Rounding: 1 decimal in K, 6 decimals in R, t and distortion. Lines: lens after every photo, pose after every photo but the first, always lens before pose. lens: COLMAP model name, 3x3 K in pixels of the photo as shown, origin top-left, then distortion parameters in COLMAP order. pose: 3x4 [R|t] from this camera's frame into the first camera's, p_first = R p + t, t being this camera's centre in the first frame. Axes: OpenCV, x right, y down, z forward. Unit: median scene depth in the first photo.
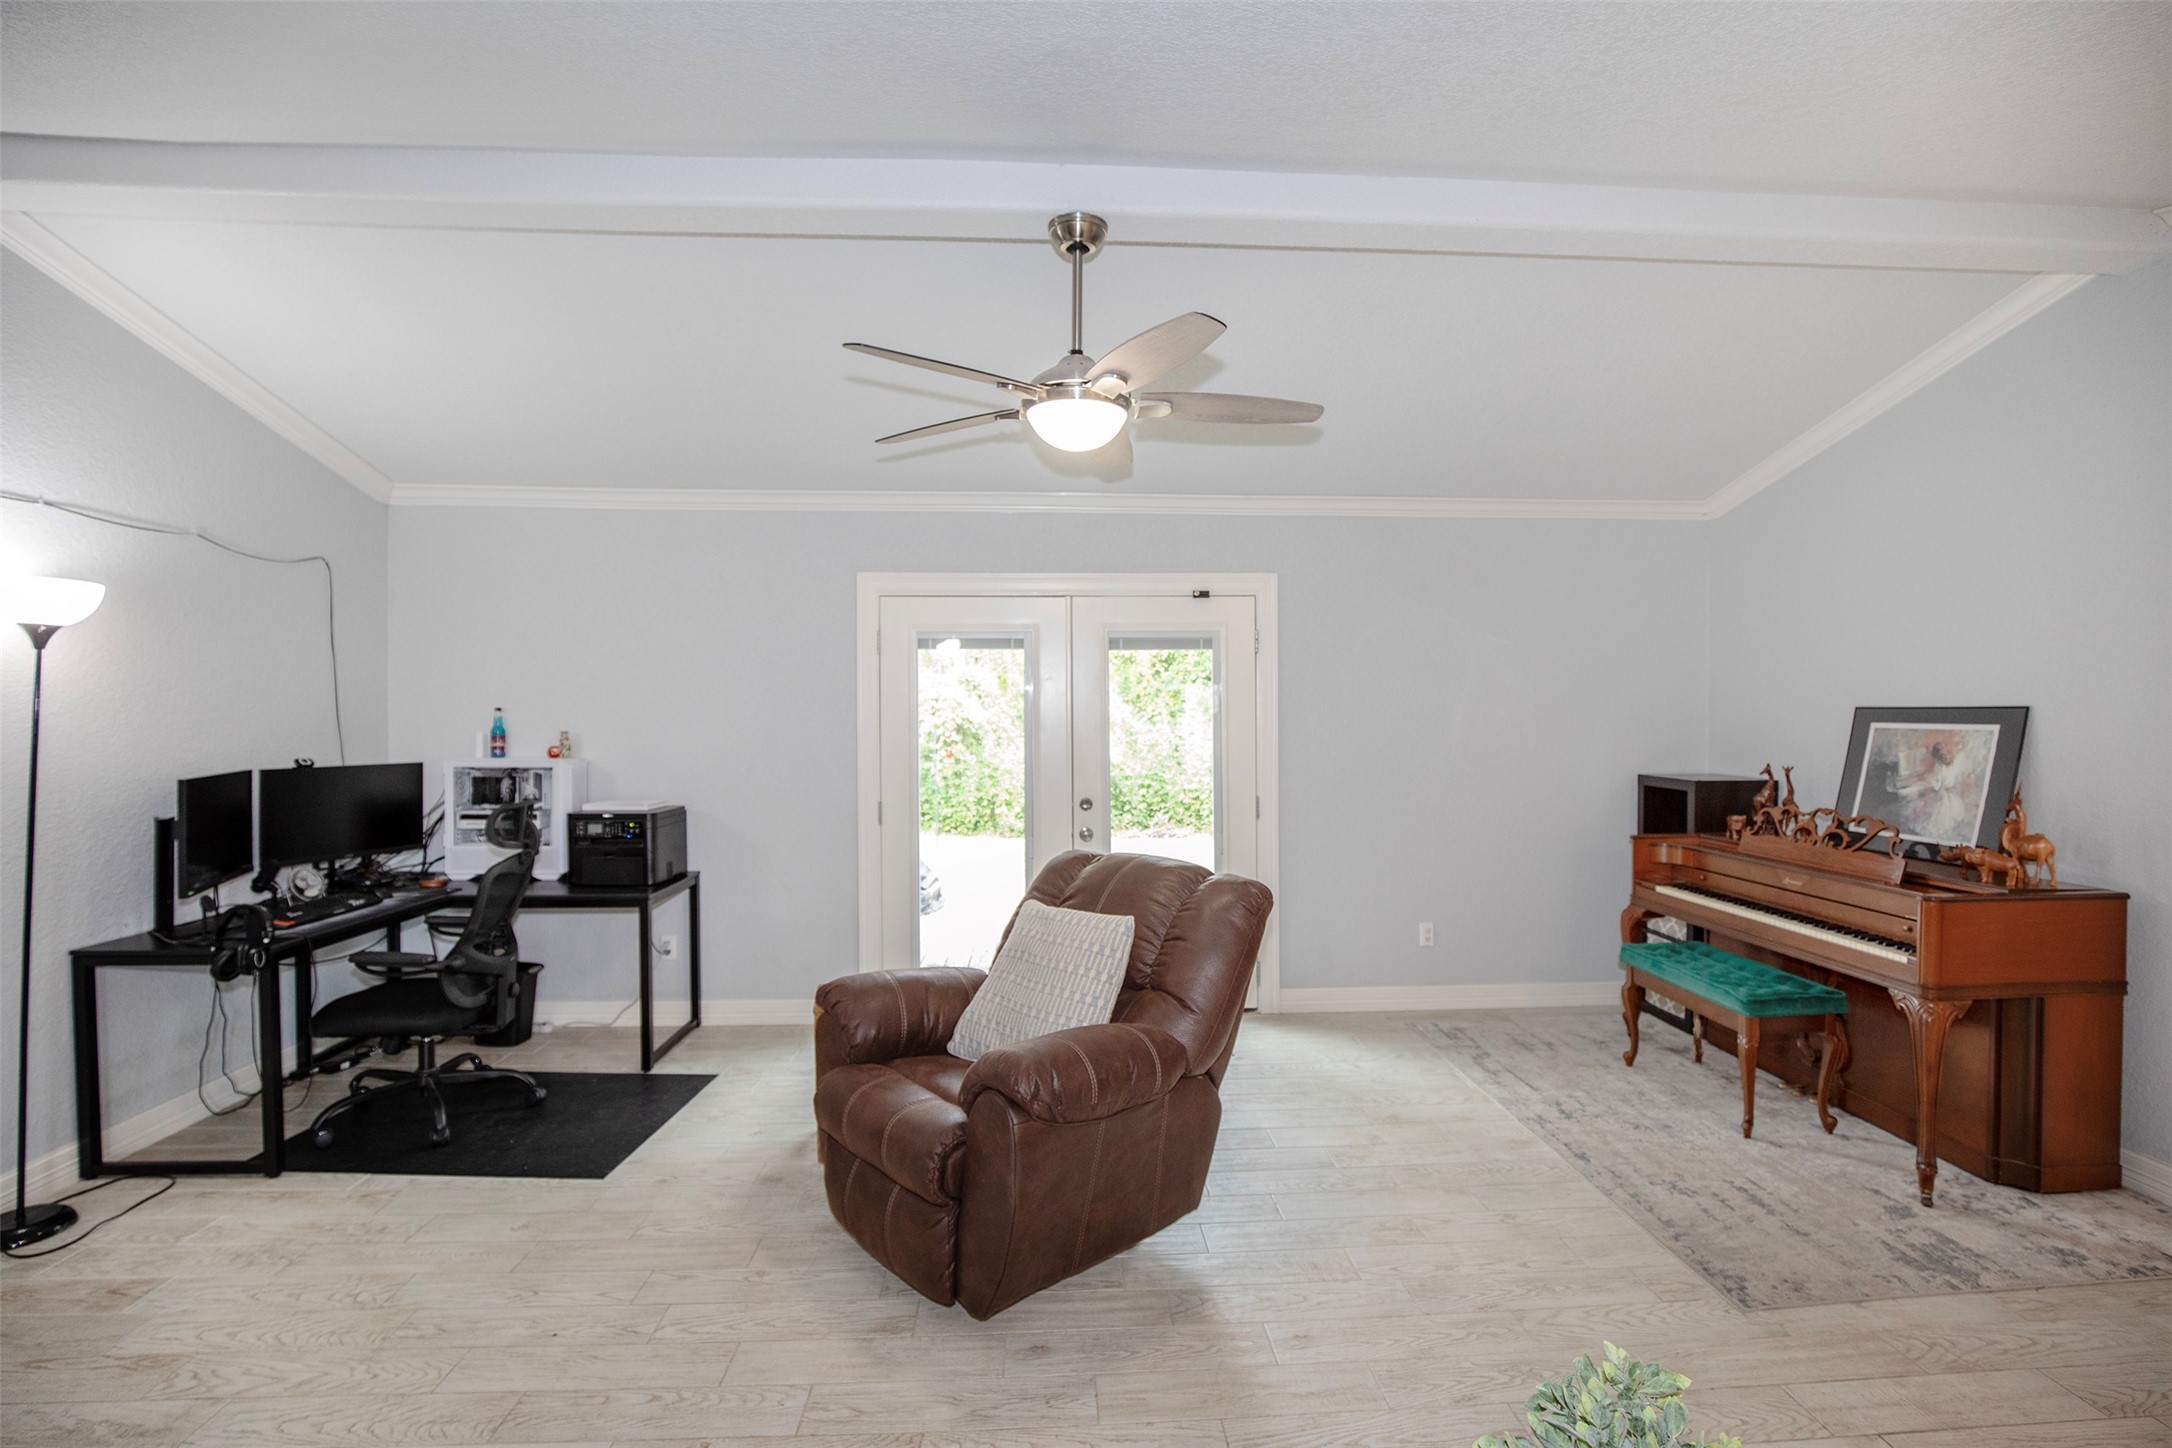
lens RADIAL K [[983.7, 0, 1096.3], [0, 983.7, 721.5], [0, 0, 1]] dist [-0.036604, 0.006883]
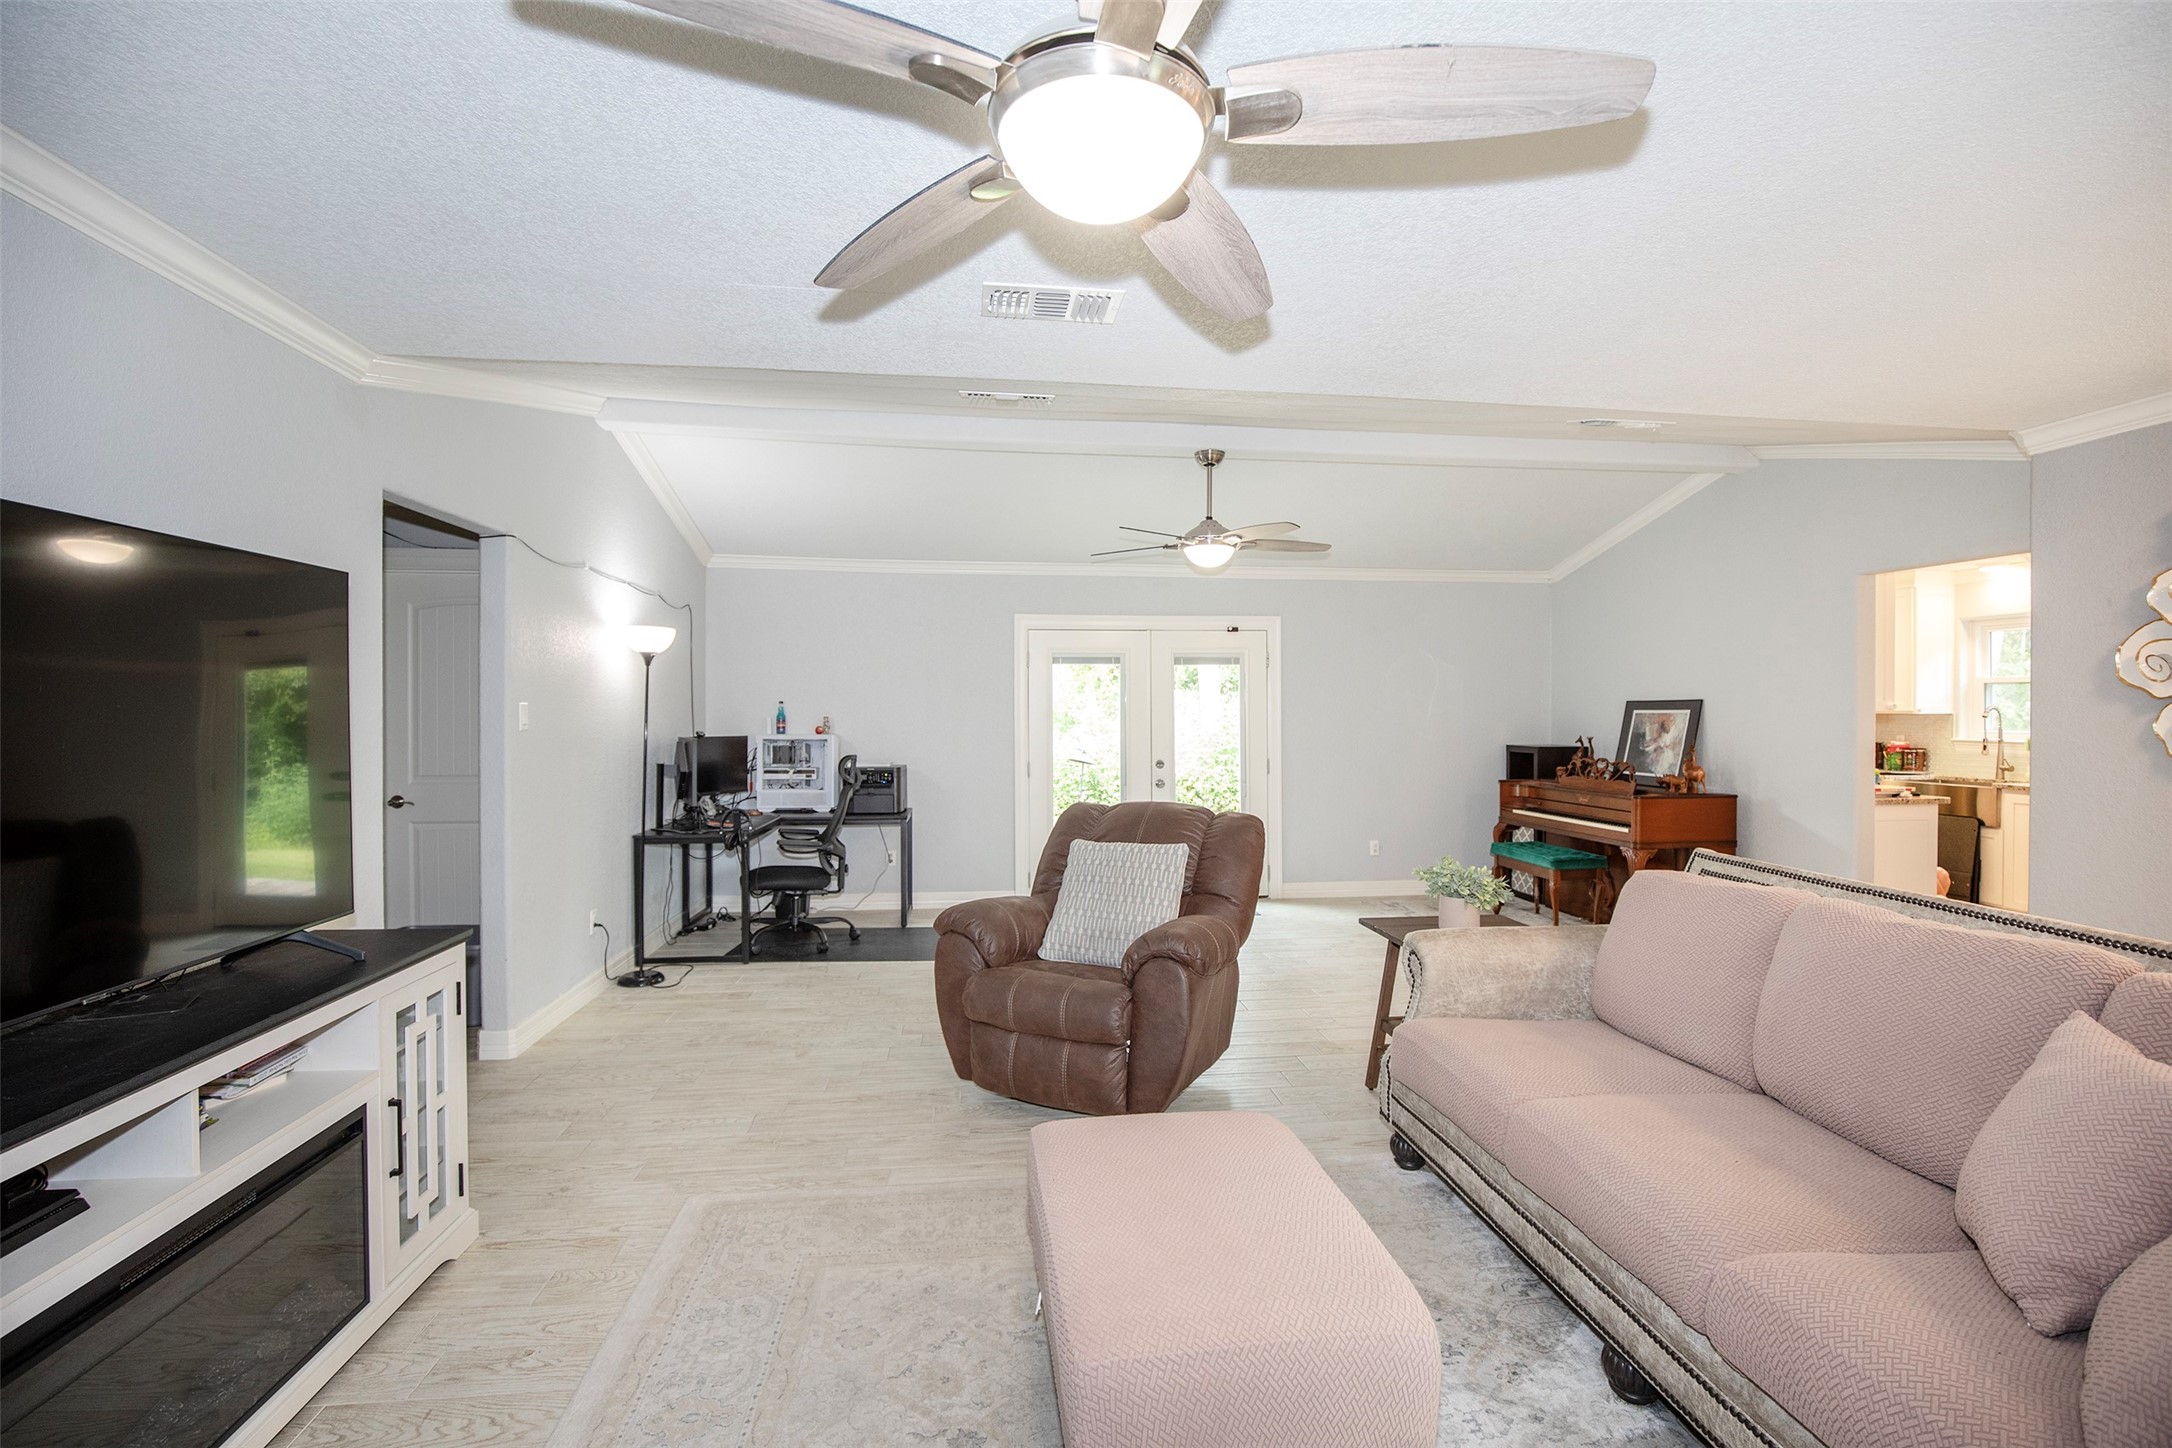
lens RADIAL K [[983.7, 0, 1087.8], [0, 983.7, 729.2], [0, 0, 1]] dist [-0.036604, 0.006883]
pose [[0.998220, -0.000860, 0.059640, -0.253720], [0.000597, 0.999990, 0.004426, 0.025759], [-0.059643, -0.004382, 0.998210, -0.636775]]
